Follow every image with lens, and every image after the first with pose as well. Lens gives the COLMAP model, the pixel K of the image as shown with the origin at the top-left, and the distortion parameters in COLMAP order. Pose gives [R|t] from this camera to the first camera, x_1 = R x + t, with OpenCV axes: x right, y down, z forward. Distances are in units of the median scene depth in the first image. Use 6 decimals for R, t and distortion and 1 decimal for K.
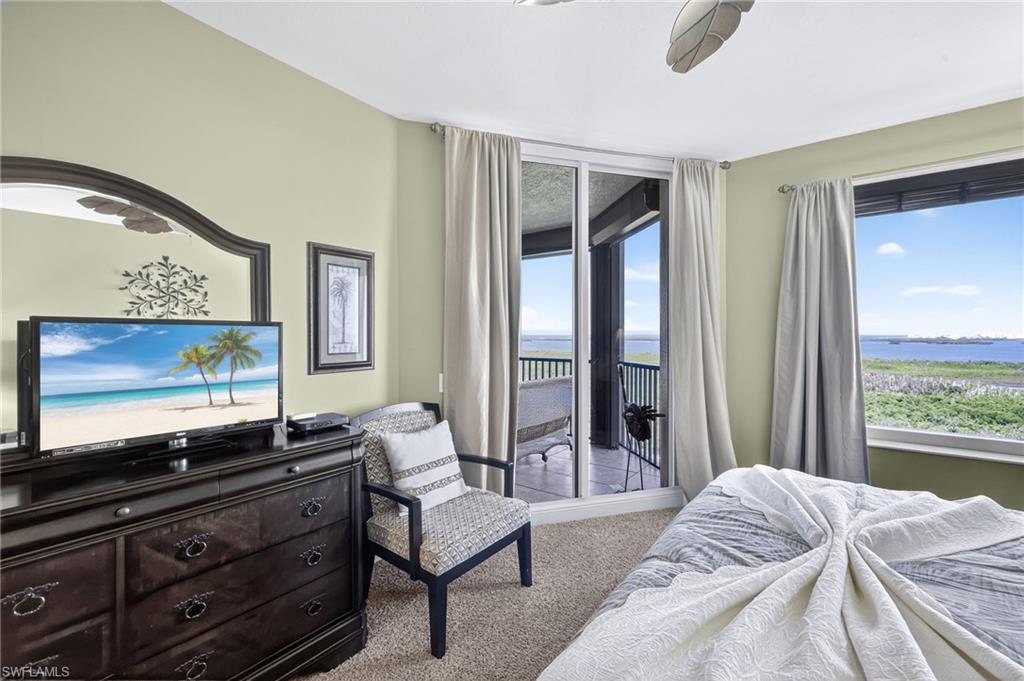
lens RADIAL K [[431.0, 0, 509.6], [0, 431.0, 336.2], [0, 0, 1]] dist [0.006263, -0.000046]
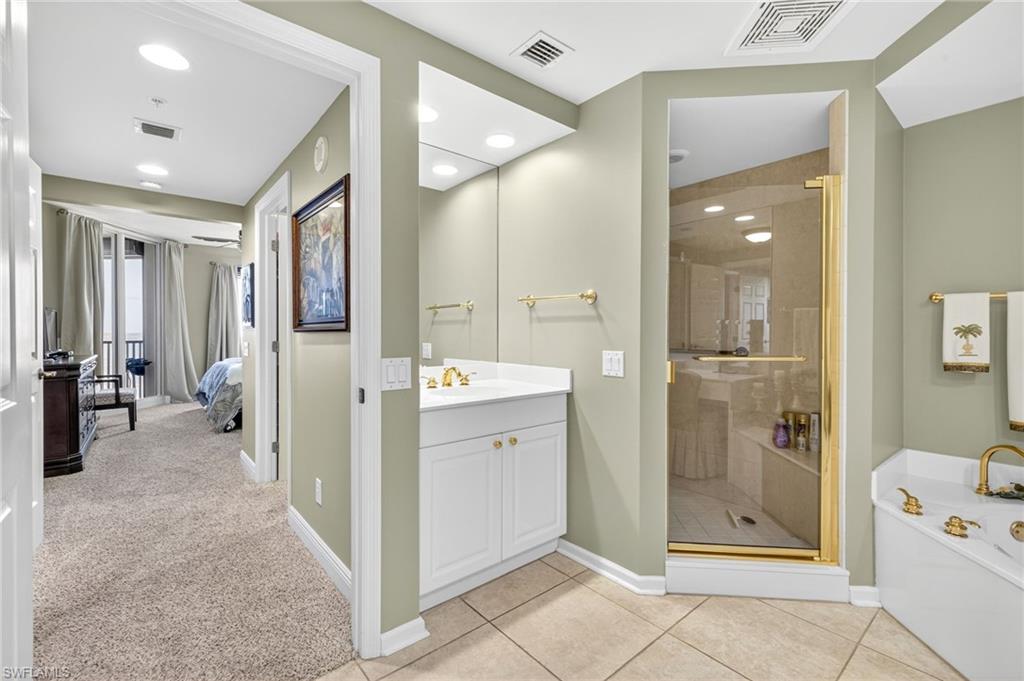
lens RADIAL K [[441.6, 0, 508.1], [0, 441.6, 335.1], [0, 0, 1]] dist [0.002304, 0.000133]
pose [[0.225083, -0.004449, 0.974330, -1.529588], [-0.002447, 0.999984, 0.005132, 0.056083], [-0.974337, -0.003539, 0.225068, -1.286418]]
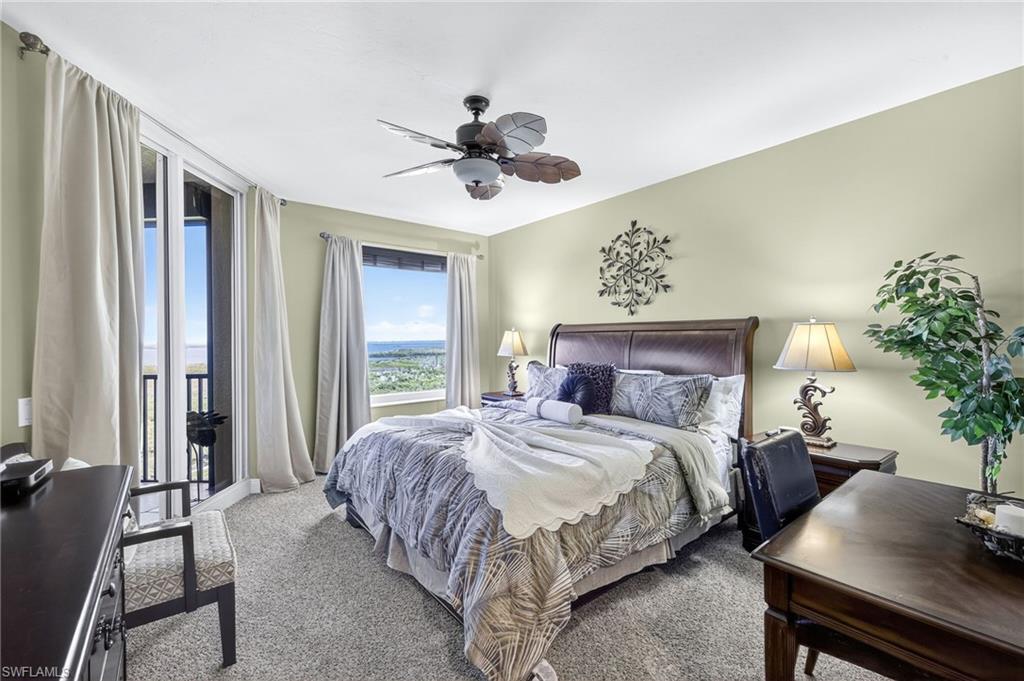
lens RADIAL K [[431.0, 0, 509.6], [0, 431.0, 336.2], [0, 0, 1]] dist [0.006263, -0.000046]
pose [[0.240342, 0.002497, 0.970685, -0.609922], [0.006942, 0.999967, -0.004291, -0.003682], [-0.970663, 0.007770, 0.240317, 0.090033]]
